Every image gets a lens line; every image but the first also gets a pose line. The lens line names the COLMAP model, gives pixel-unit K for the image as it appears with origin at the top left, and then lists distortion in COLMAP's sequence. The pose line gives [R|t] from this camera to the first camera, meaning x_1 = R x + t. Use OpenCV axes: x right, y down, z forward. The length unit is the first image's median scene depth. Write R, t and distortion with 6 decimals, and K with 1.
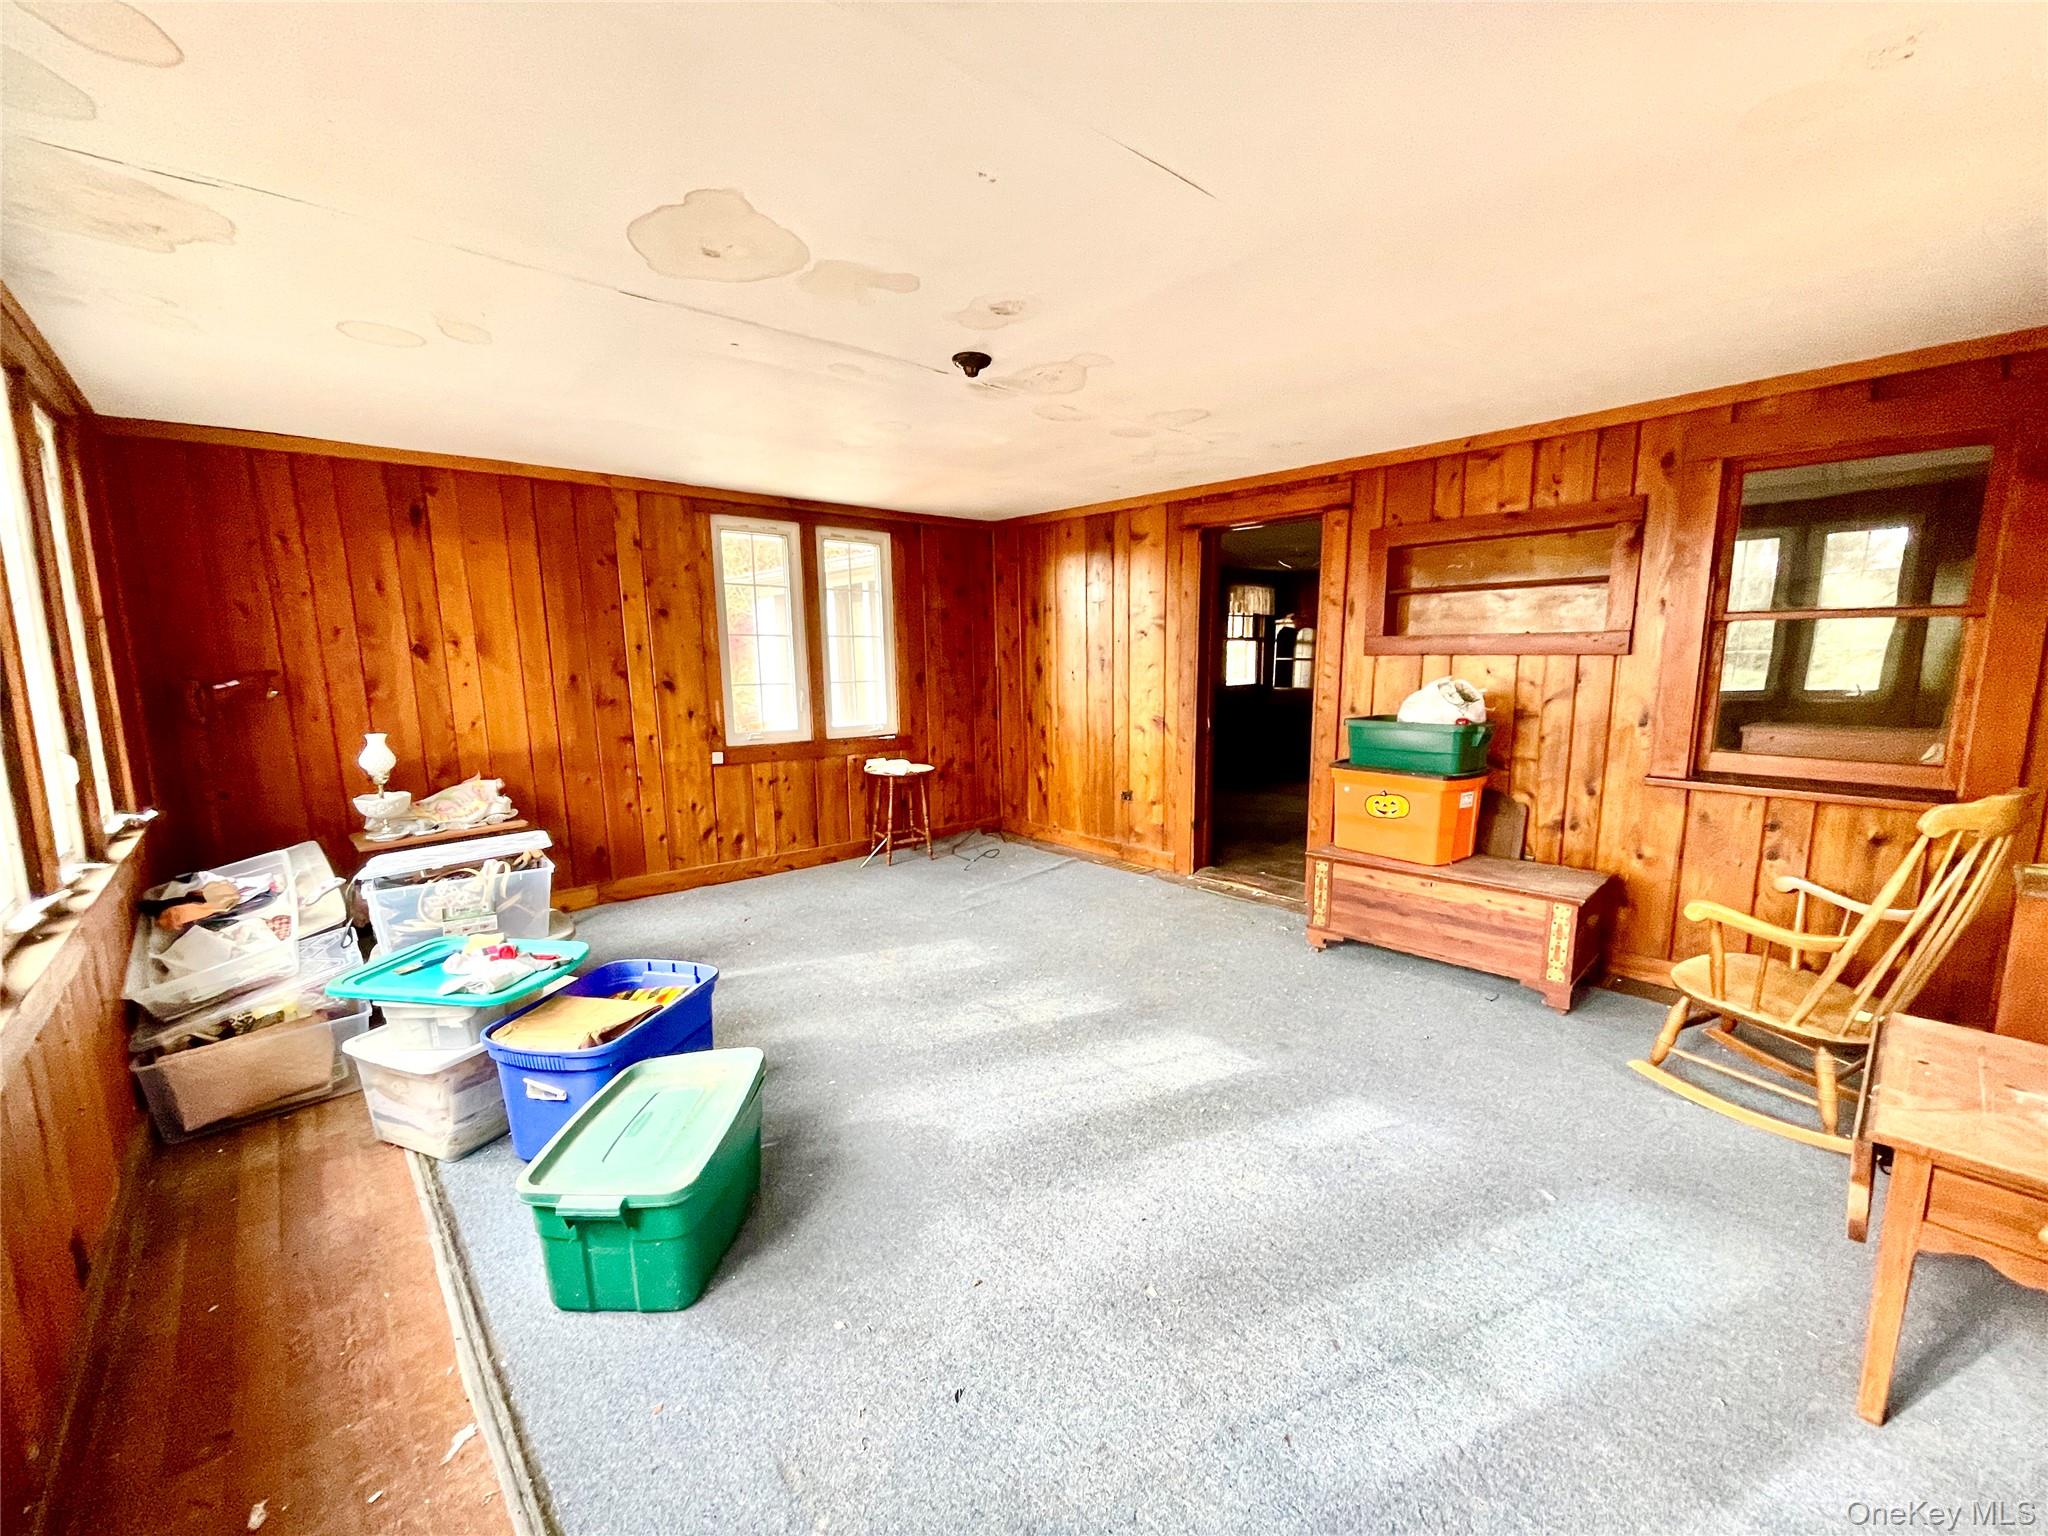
lens RADIAL K [[822.6, 0, 1024.3], [0, 822.6, 771.1], [0, 0, 1]] dist [-0.009967, 0.000716]
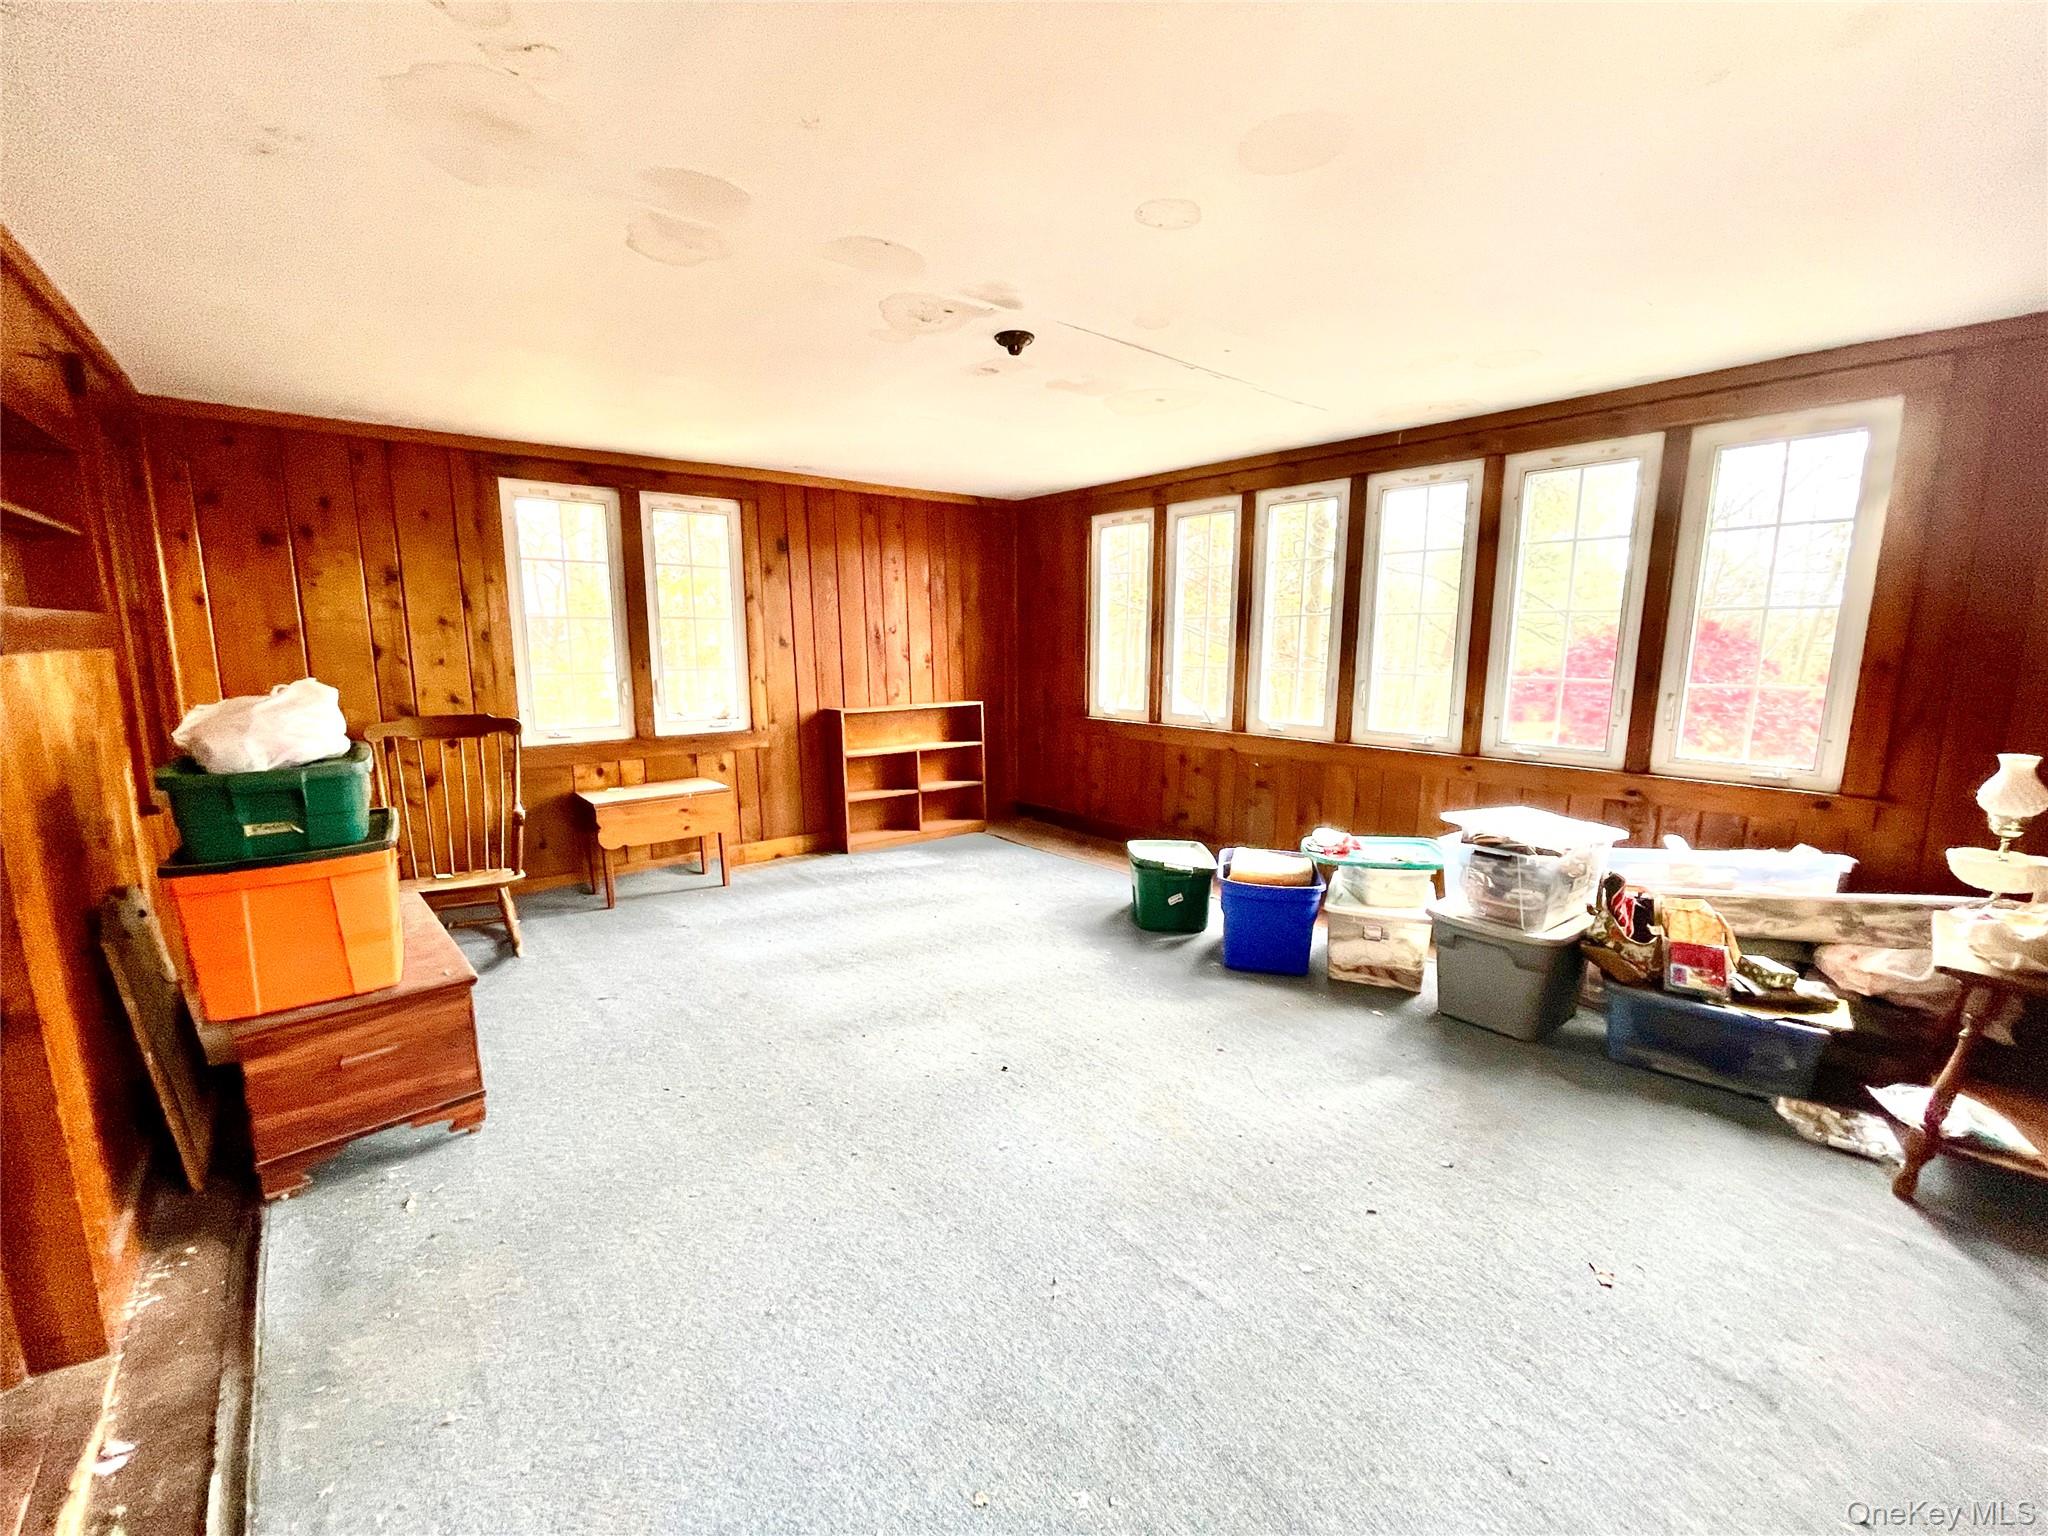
lens RADIAL K [[822.6, 0, 1020.4], [0, 822.6, 774.9], [0, 0, 1]] dist [-0.009967, 0.000716]
pose [[-0.999644, 0.005344, 0.026122, -0.061817], [0.013177, 0.950726, 0.309751, -0.208444], [-0.023179, 0.309986, -0.950459, 1.460799]]
